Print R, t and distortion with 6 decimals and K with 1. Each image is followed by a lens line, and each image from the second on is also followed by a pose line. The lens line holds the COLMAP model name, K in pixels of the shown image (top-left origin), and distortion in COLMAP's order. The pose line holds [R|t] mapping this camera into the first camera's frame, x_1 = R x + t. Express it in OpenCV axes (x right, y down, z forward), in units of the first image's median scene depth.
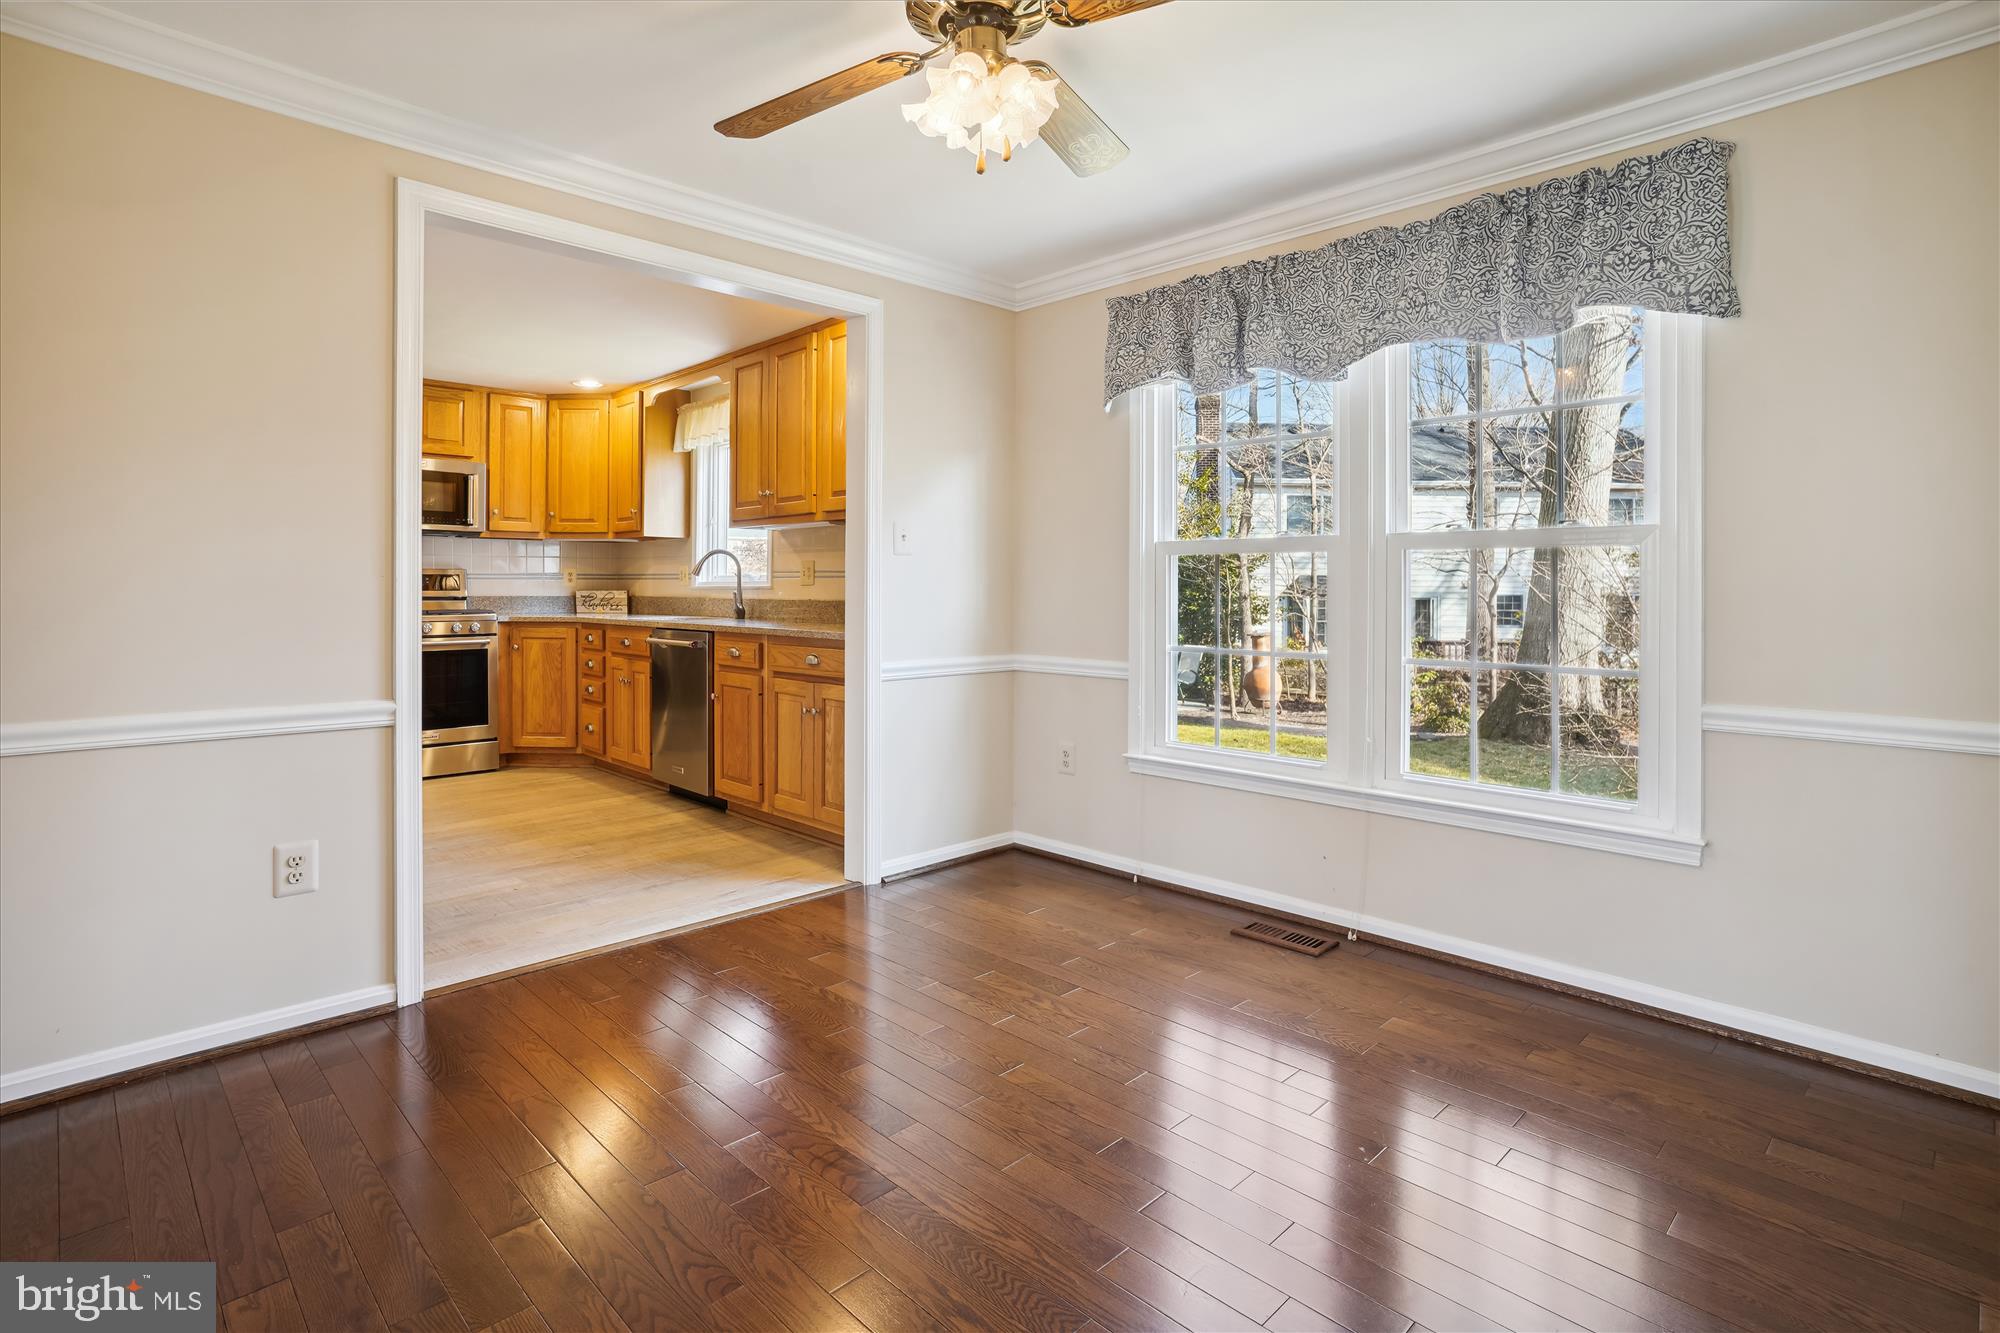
lens RADIAL K [[992.8, 0, 1012.5], [0, 992.8, 590.2], [0, 0, 1]] dist [-0.028824, 0.010063]
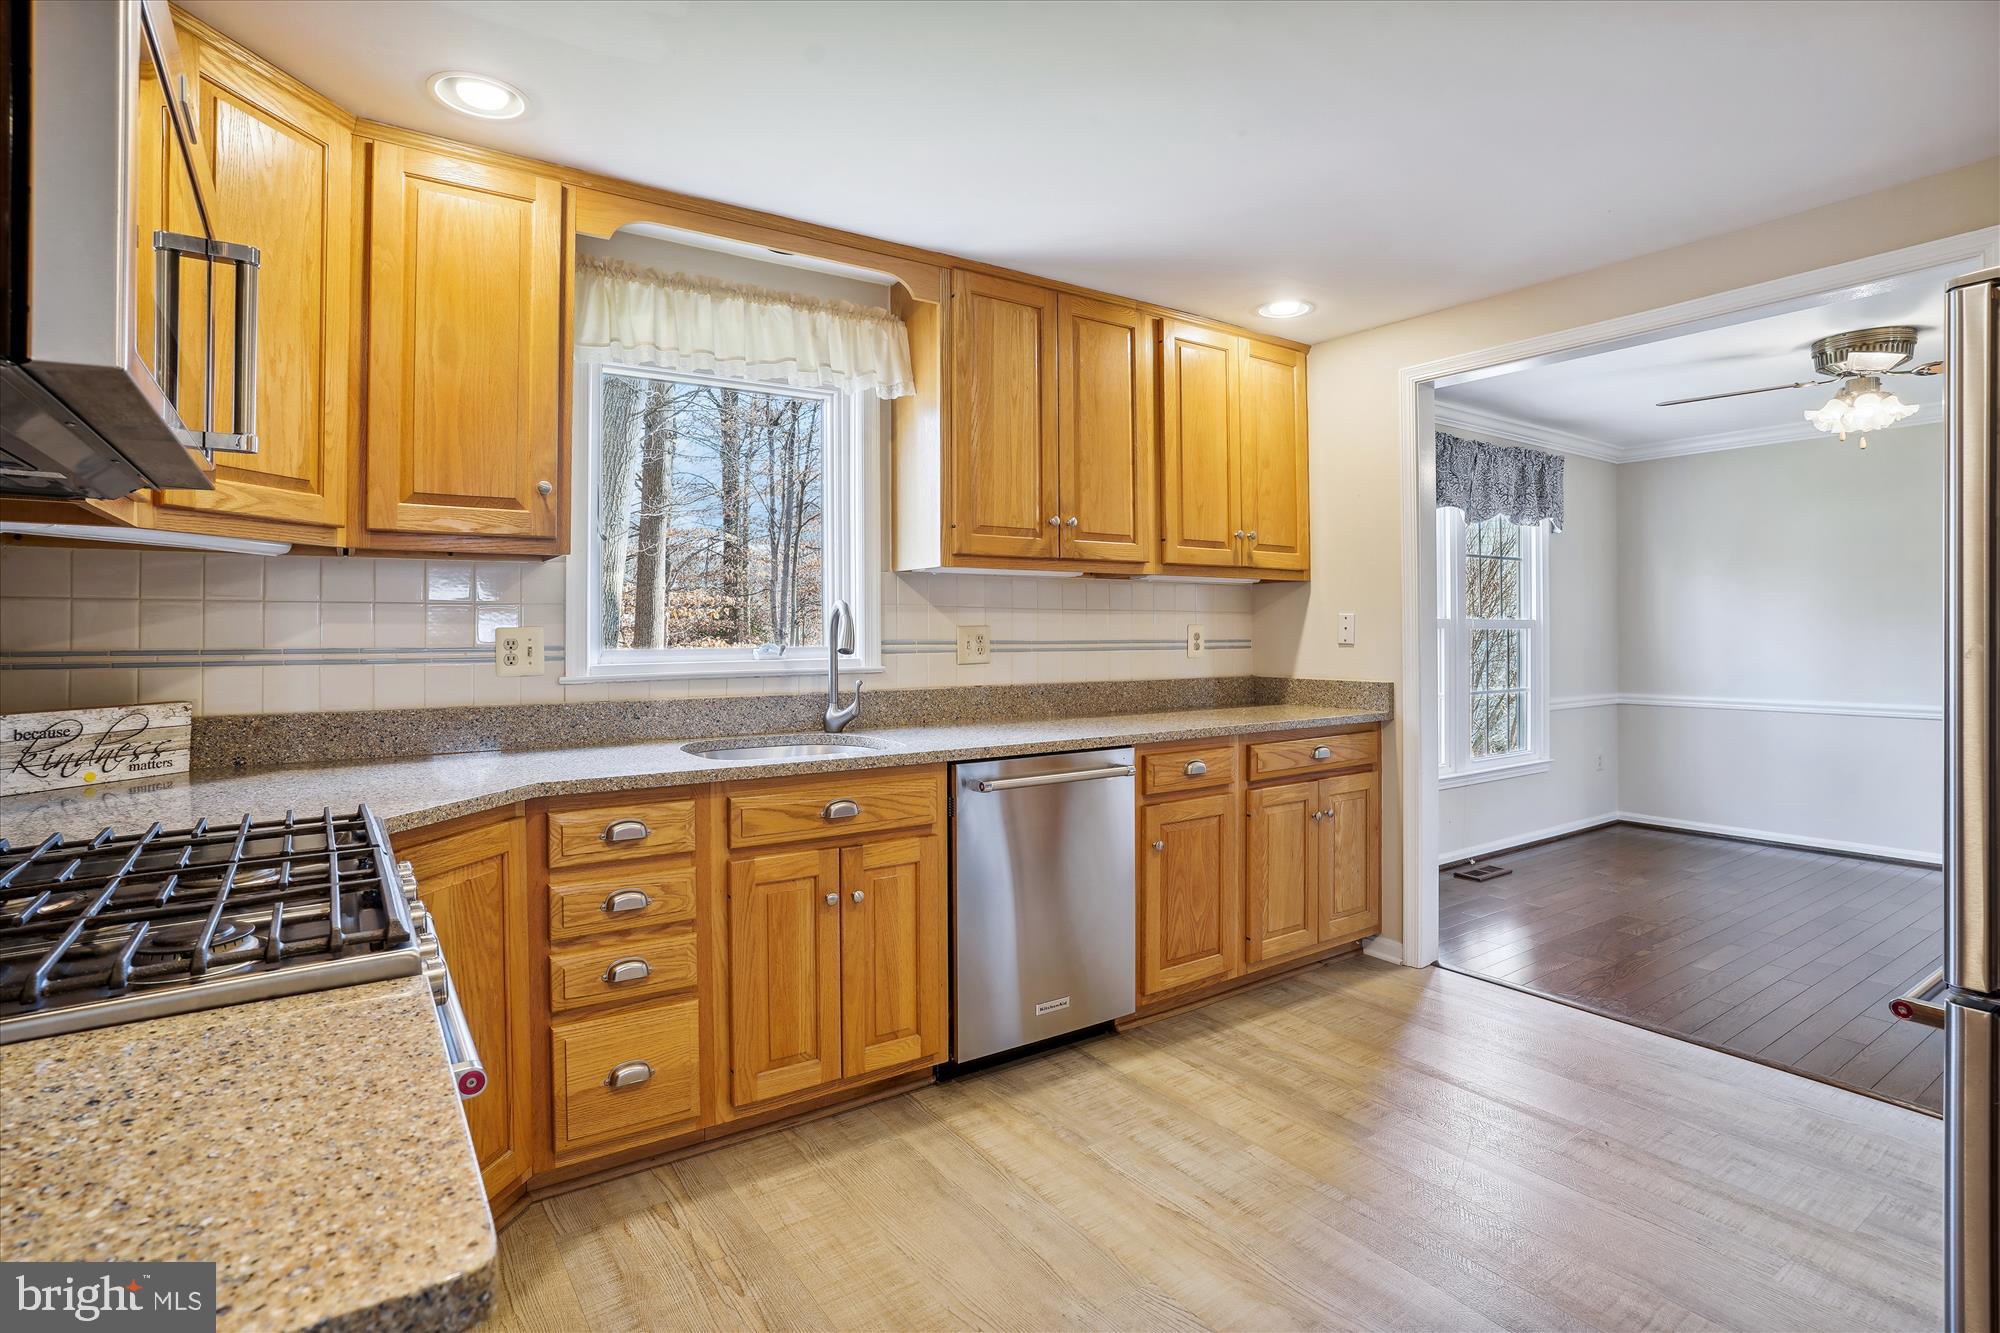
lens RADIAL K [[992.8, 0, 997.4], [0, 992.8, 626.3], [0, 0, 1]] dist [-0.028824, 0.010063]
pose [[0.181709, 0.001483, 0.983351, -0.744392], [0.008012, 0.999963, -0.002988, -0.024280], [-0.983320, 0.008422, 0.181691, 0.777856]]
